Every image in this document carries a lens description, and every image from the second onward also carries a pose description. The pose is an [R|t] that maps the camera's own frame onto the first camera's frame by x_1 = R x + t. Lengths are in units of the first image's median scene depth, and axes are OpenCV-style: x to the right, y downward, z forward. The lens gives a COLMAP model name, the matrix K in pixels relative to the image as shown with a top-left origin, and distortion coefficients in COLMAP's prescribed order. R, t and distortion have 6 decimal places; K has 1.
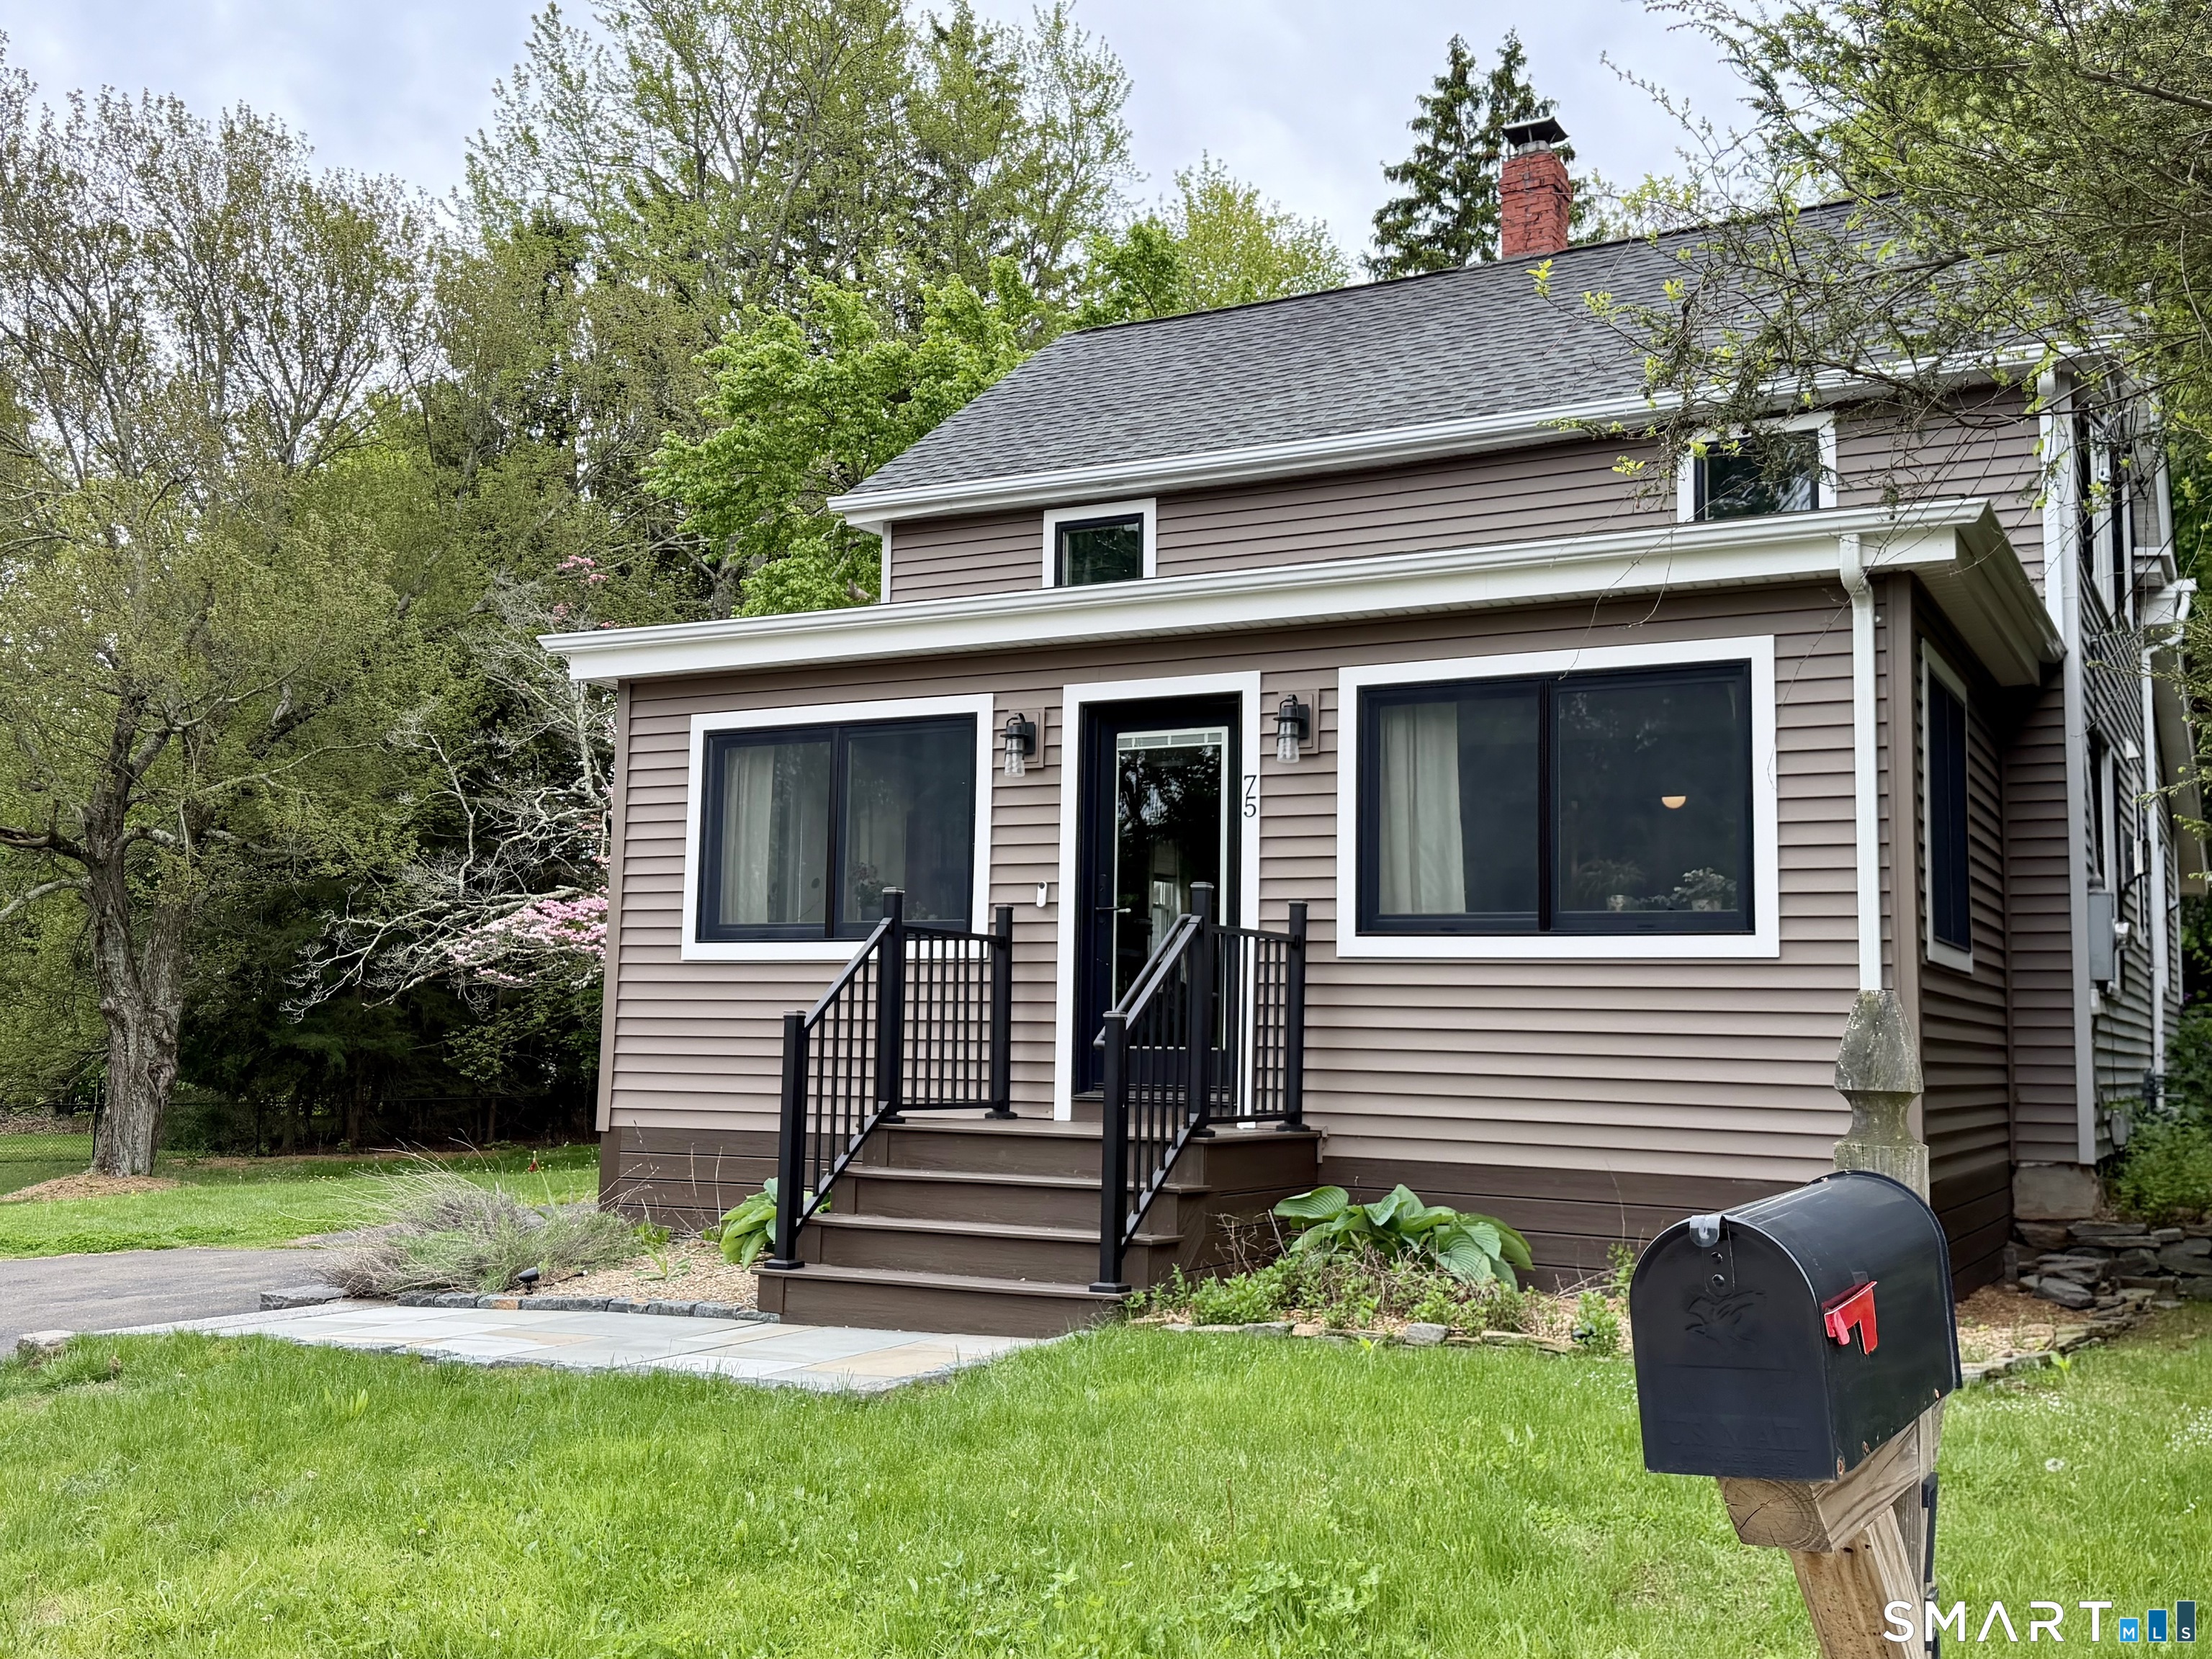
lens RADIAL K [[2133.2, 0, 1095.4], [0, 2133.2, 822.2], [0, 0, 1]] dist [0.190049, -0.373010]
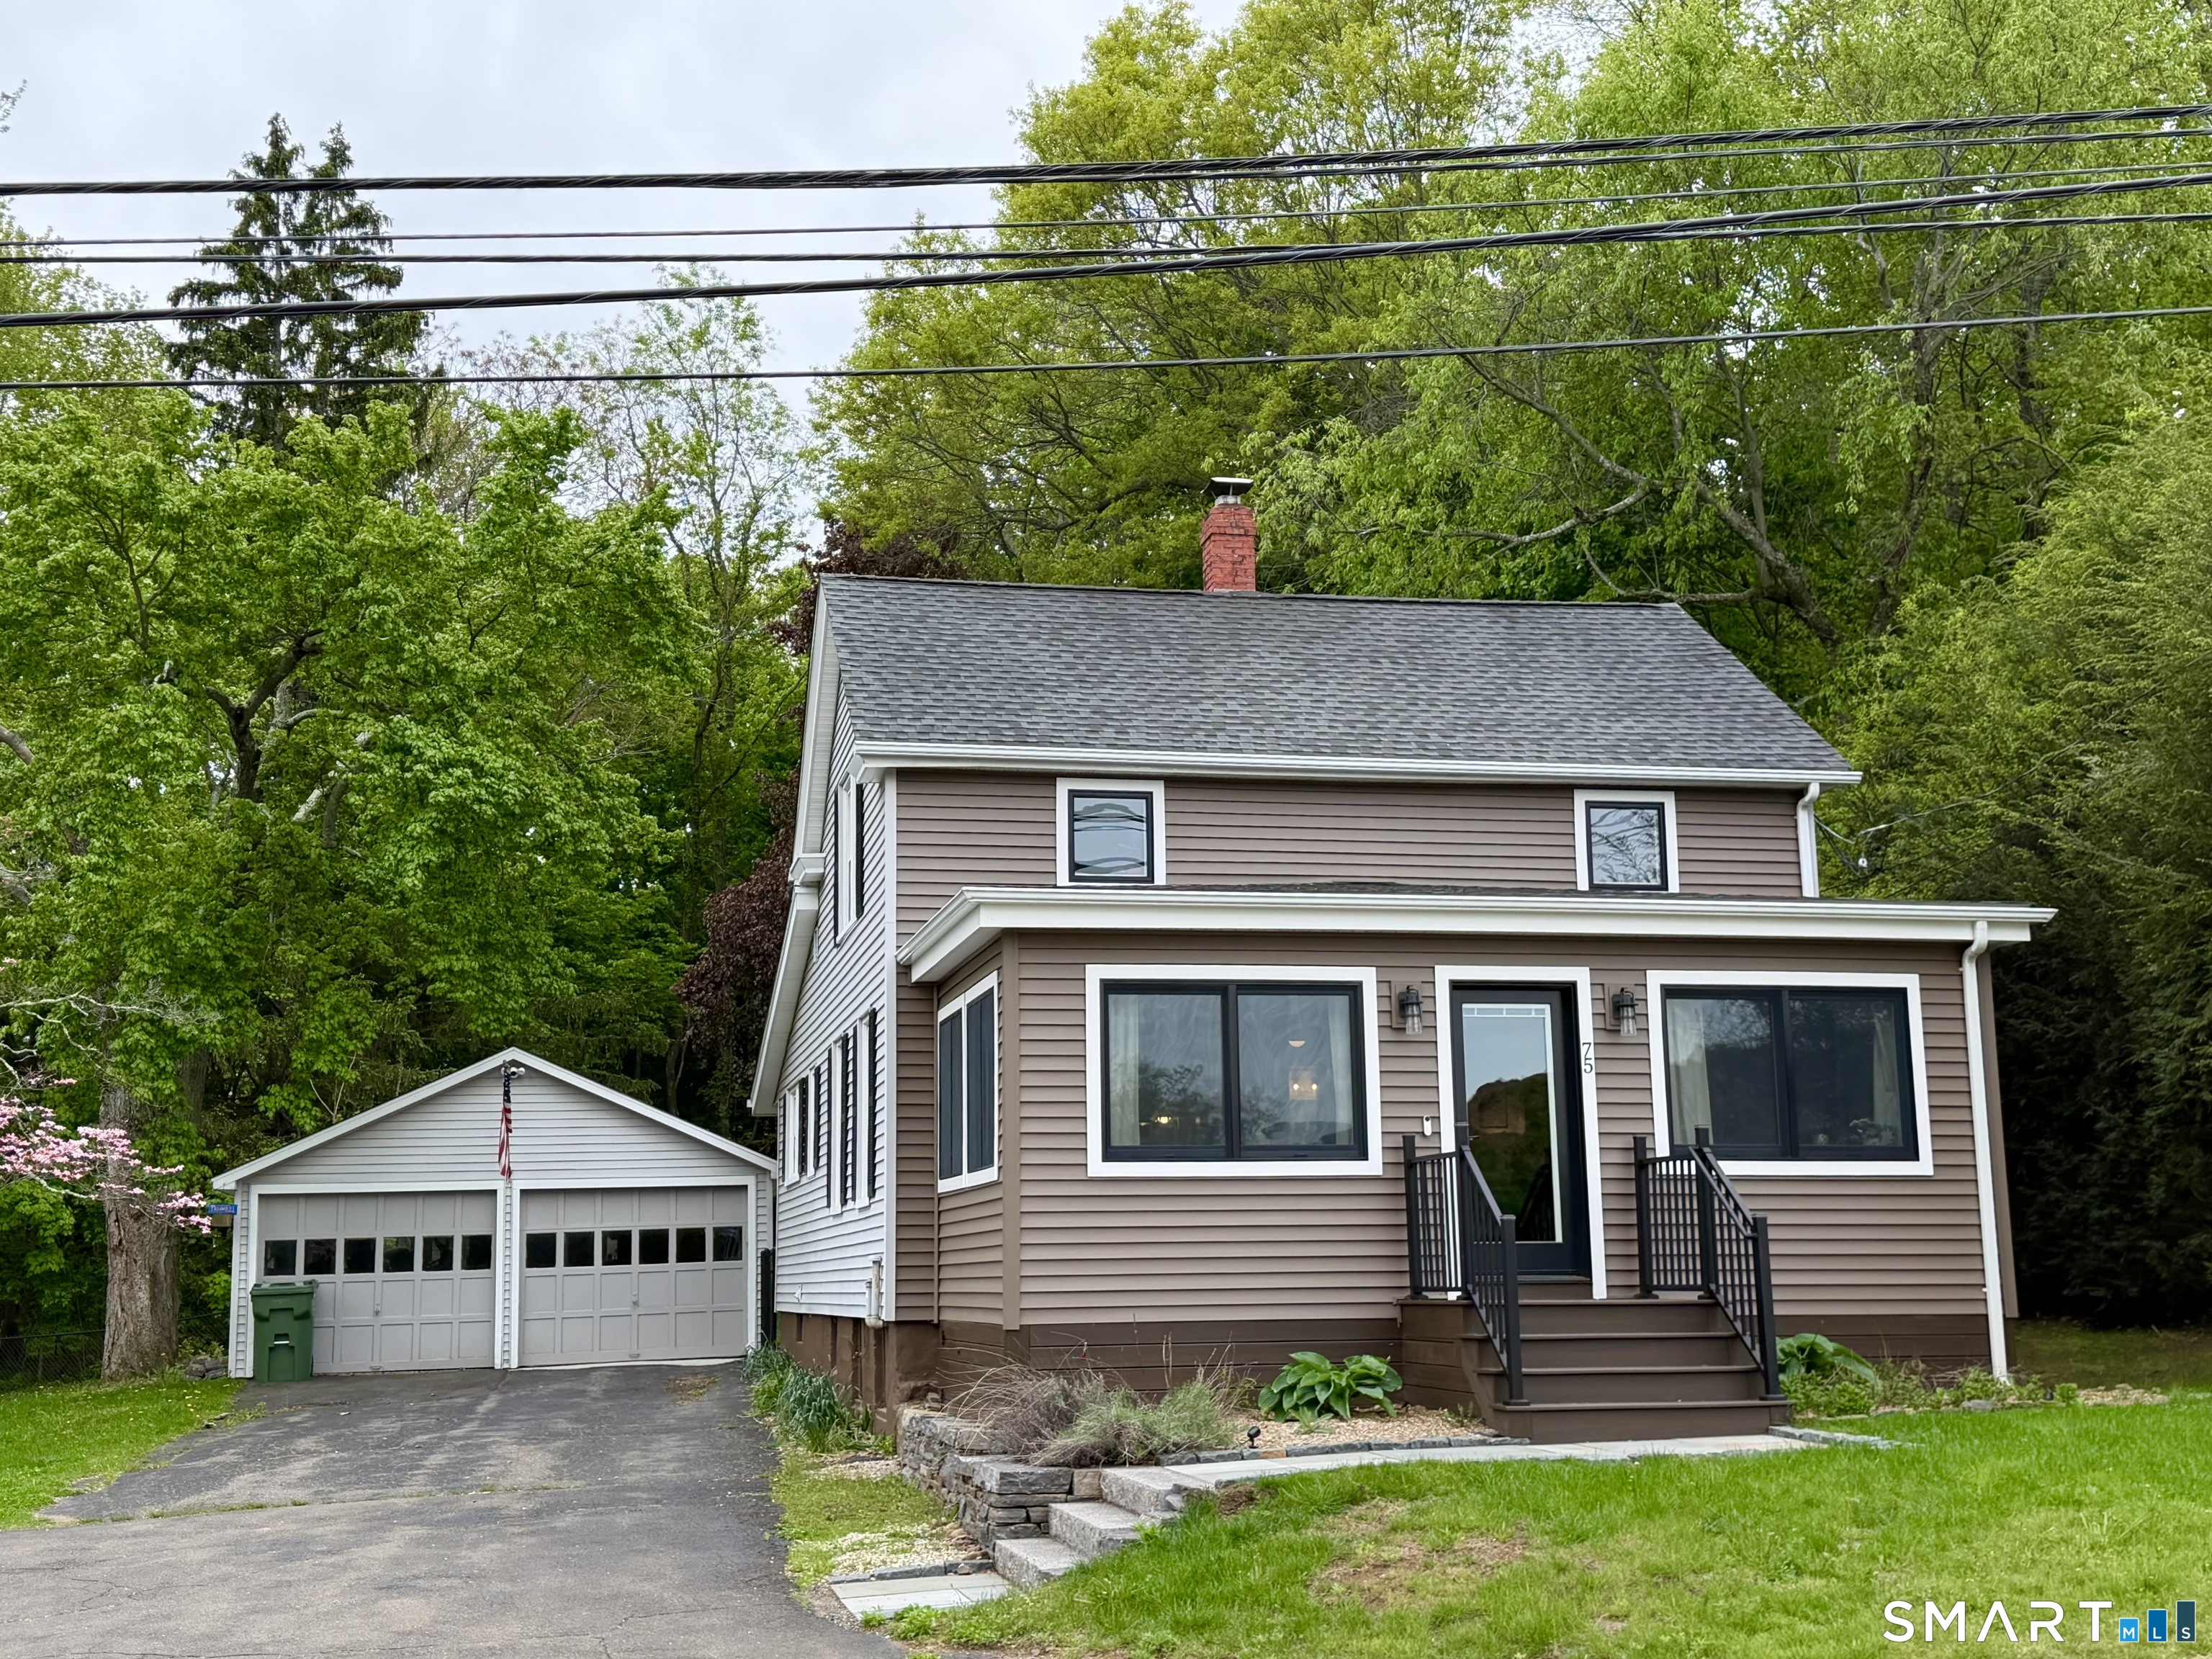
lens RADIAL K [[2589.9, 0, 1106.0], [0, 2589.9, 829.5], [0, 0, 1]] dist [0.131199, -0.026044]
pose [[0.763975, 0.080367, 0.640221, -1.103482], [-0.038137, 0.996102, -0.079533, -0.011746], [-0.644118, 0.036345, 0.764062, -0.086831]]
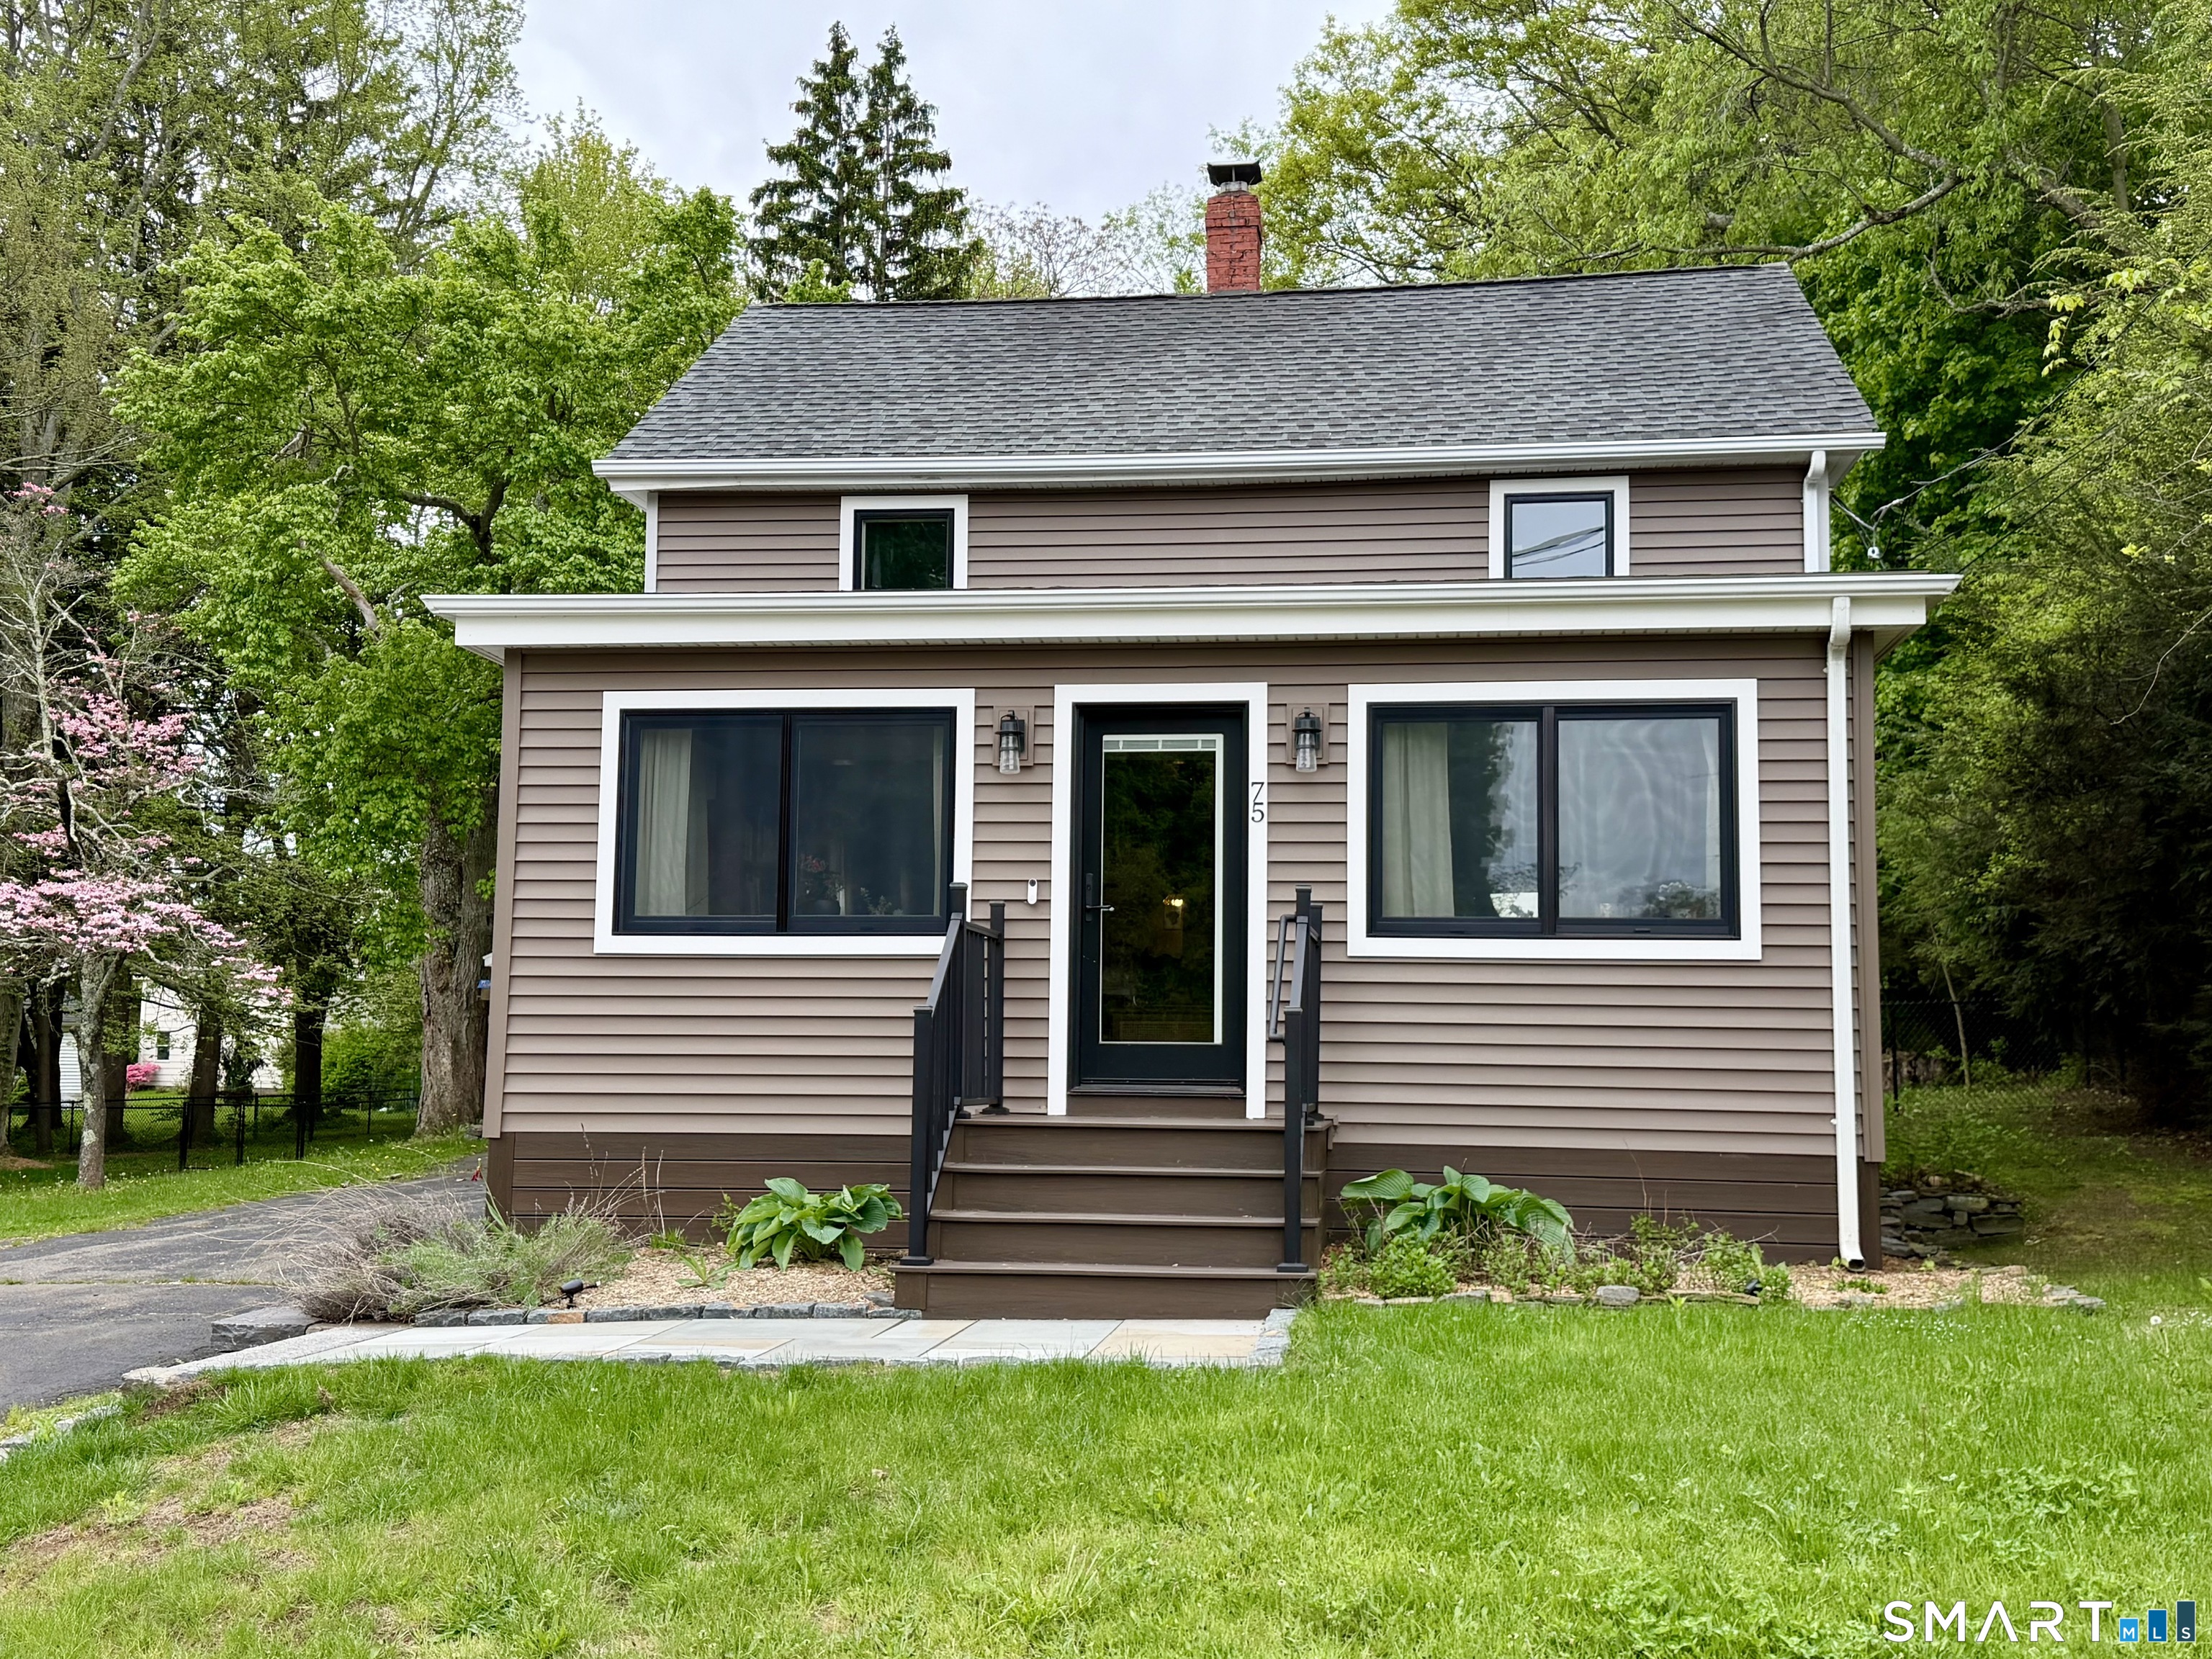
lens RADIAL K [[2198.5, 0, 1115.8], [0, 2198.5, 843.4], [0, 0, 1]] dist [0.195542, -0.403056]
pose [[0.932463, 0.028231, 0.360160, -0.331538], [-0.031905, 0.999482, 0.004259, 0.004949], [-0.359853, -0.015462, 0.932881, 0.016349]]
